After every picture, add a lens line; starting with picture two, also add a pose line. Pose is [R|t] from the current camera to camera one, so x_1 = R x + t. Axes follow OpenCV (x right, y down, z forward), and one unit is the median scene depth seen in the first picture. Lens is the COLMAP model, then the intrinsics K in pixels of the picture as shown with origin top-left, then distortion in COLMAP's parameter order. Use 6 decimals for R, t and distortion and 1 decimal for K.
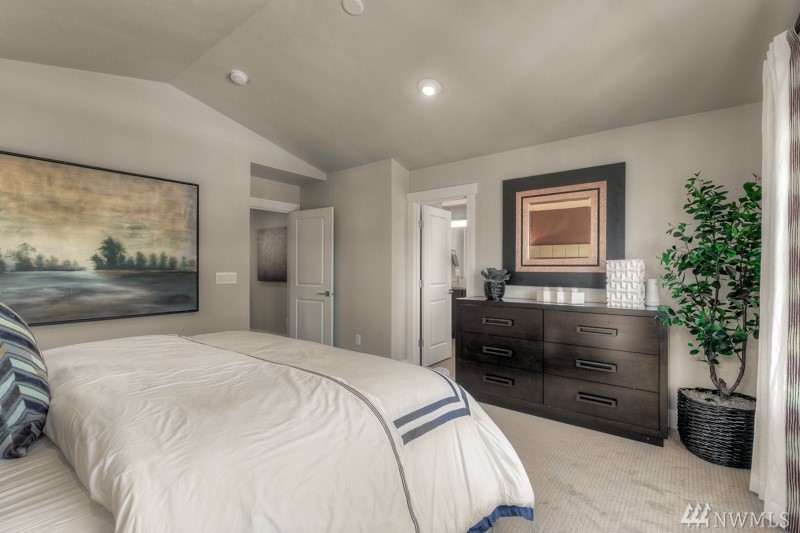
lens RADIAL K [[365.8, 0, 398.7], [0, 365.8, 269.0], [0, 0, 1]] dist [-0.000753, -0.000622]
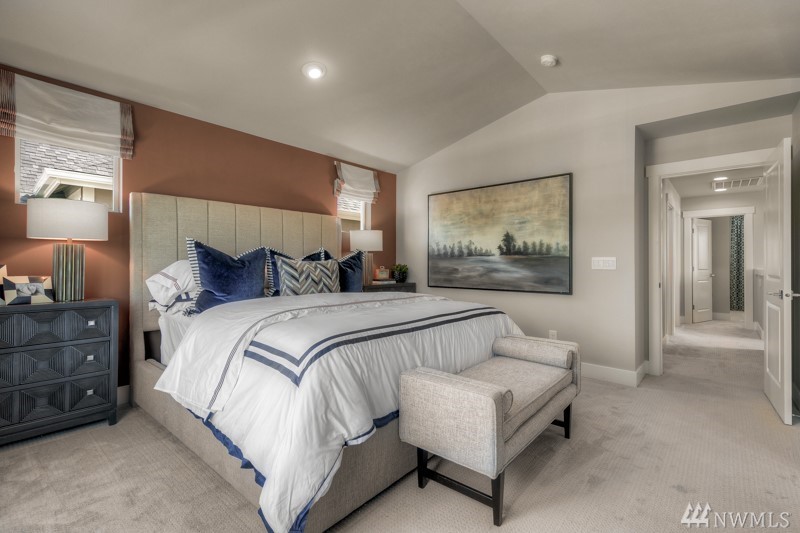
lens RADIAL K [[365.8, 0, 404.0], [0, 365.8, 260.0], [0, 0, 1]] dist [-0.000753, -0.000622]
pose [[-0.041838, -0.005715, -0.999108, 0.581474], [-0.000703, 0.999984, -0.005690, 0.026989], [0.999124, 0.000464, -0.041842, 0.644793]]
